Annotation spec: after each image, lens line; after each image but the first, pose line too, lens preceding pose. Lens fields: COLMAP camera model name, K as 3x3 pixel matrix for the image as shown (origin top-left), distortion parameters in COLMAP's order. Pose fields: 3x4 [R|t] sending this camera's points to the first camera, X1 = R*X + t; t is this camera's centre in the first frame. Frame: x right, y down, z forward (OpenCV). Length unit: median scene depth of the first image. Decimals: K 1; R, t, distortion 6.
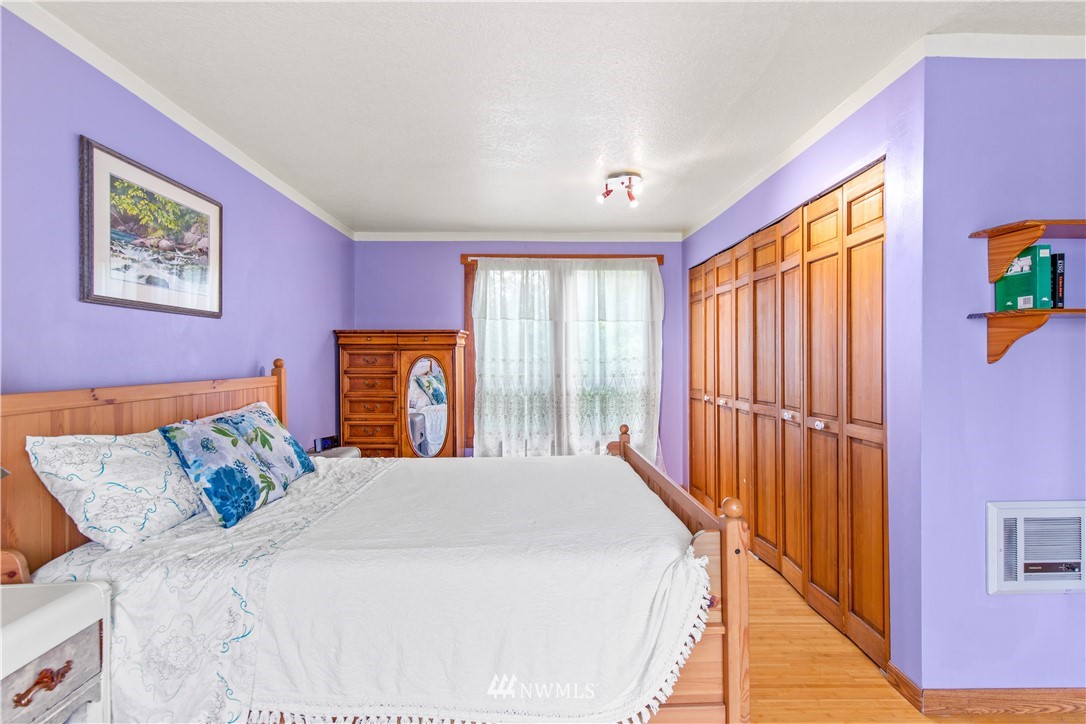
lens RADIAL K [[490.2, 0, 547.3], [0, 490.2, 360.9], [0, 0, 1]] dist [0.010257, -0.002211]
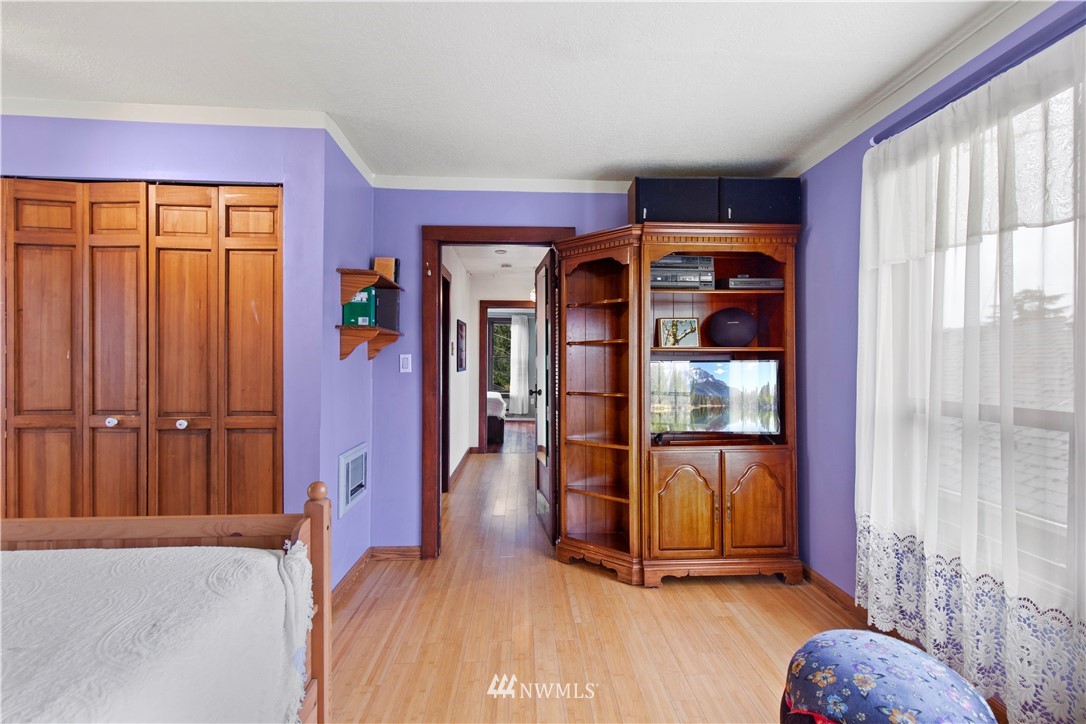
lens RADIAL K [[490.2, 0, 543.5], [0, 490.2, 367.0], [0, 0, 1]] dist [0.010257, -0.002211]
pose [[-0.031949, 0.002441, 0.999487, -0.463519], [-0.003040, 0.999992, -0.002539, 0.022754], [-0.999485, -0.003119, -0.031941, 0.363657]]
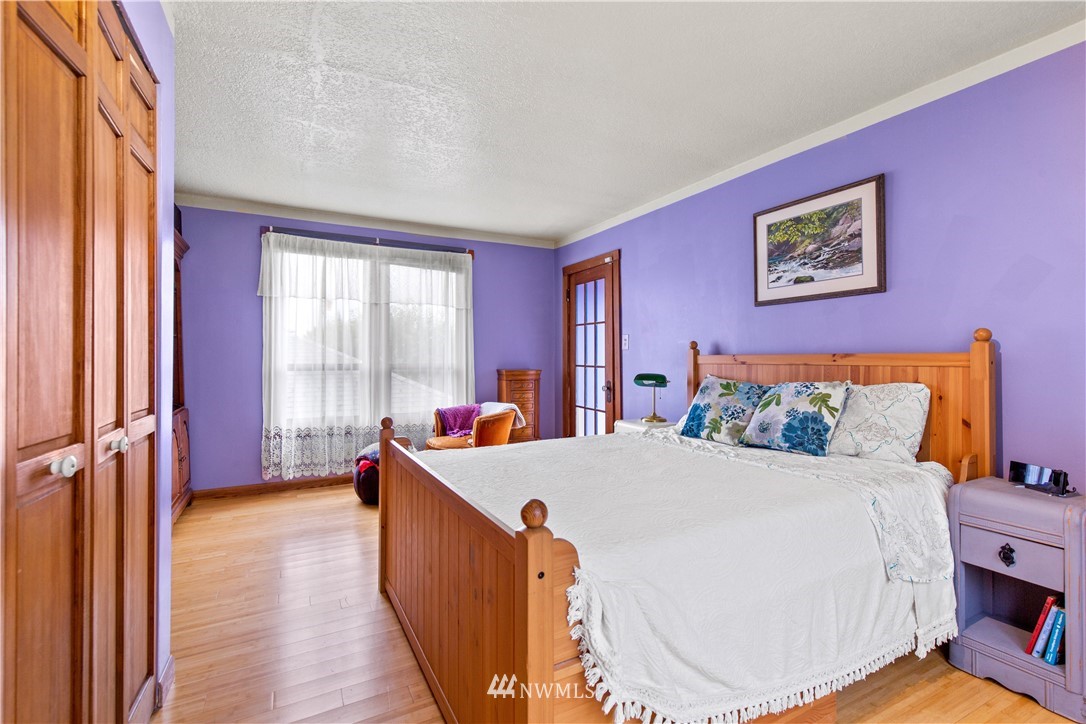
lens RADIAL K [[490.2, 0, 547.0], [0, 490.2, 355.5], [0, 0, 1]] dist [0.010257, -0.002211]
pose [[-0.896124, 0.003912, -0.443786, 0.417380], [0.003847, 0.999992, 0.001047, 0.041282], [0.443787, -0.000769, -0.896132, 1.812648]]
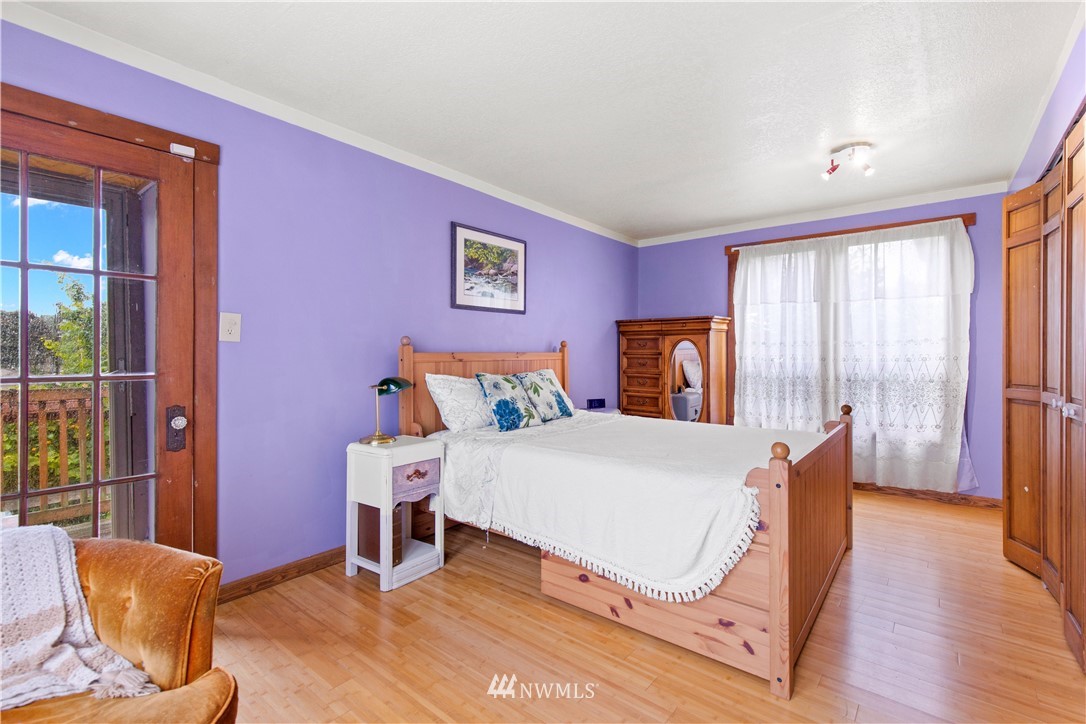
lens RADIAL K [[490.2, 0, 546.2], [0, 490.2, 357.3], [0, 0, 1]] dist [0.010257, -0.002211]
pose [[0.762899, 0.009849, -0.646443, 0.462313], [-0.005666, 0.999947, 0.008548, 0.042890], [0.646493, -0.002858, 0.762914, -0.176152]]
